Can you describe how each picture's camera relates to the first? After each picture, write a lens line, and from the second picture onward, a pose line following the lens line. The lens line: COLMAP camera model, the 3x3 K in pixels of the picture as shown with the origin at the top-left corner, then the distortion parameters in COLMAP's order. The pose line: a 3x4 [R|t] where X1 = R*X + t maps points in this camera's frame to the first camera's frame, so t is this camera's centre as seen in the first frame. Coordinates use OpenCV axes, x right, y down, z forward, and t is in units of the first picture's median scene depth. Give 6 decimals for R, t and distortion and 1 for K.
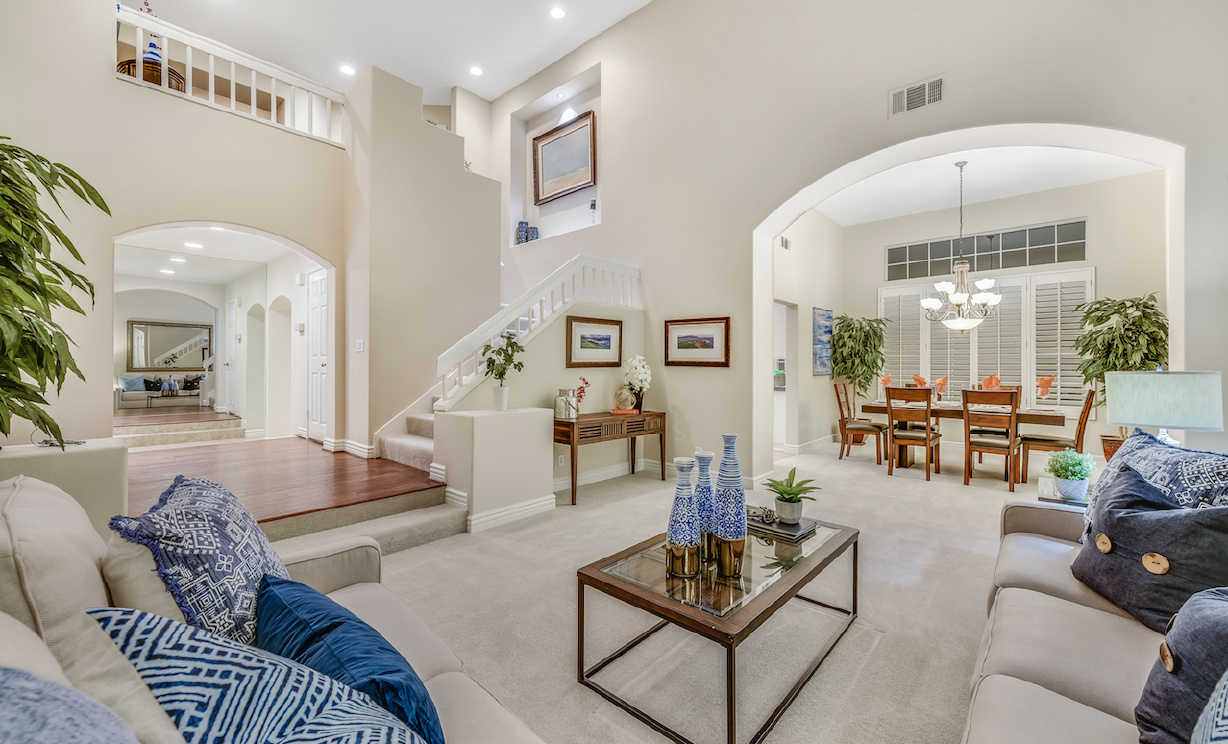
lens RADIAL K [[489.2, 0, 614.3], [0, 489.2, 365.5], [0, 0, 1]] dist [0.011315, 0.000065]
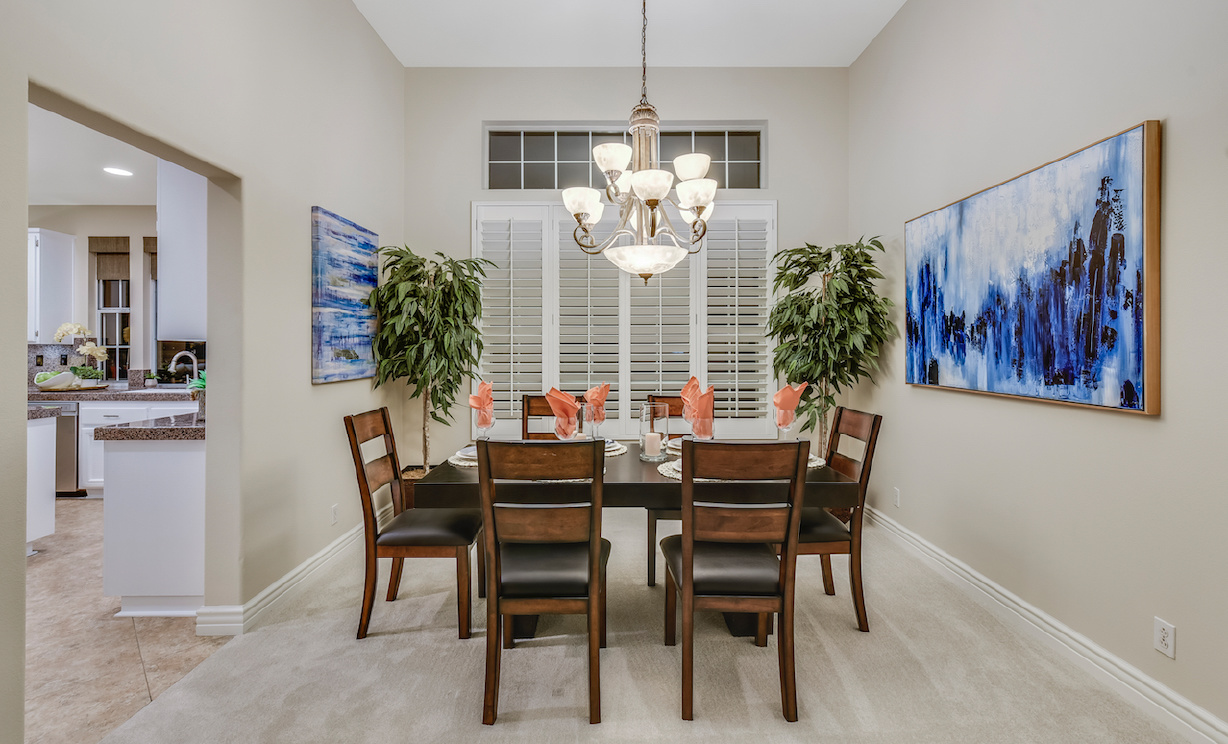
lens RADIAL K [[542.5, 0, 618.1], [0, 542.5, 345.6], [0, 0, 1]] dist [0.001315, 0.000045]
pose [[0.744744, -0.001670, 0.667348, 0.291989], [0.001828, 0.999998, 0.000462, -0.010508], [-0.667347, 0.000876, 0.744746, 0.511127]]
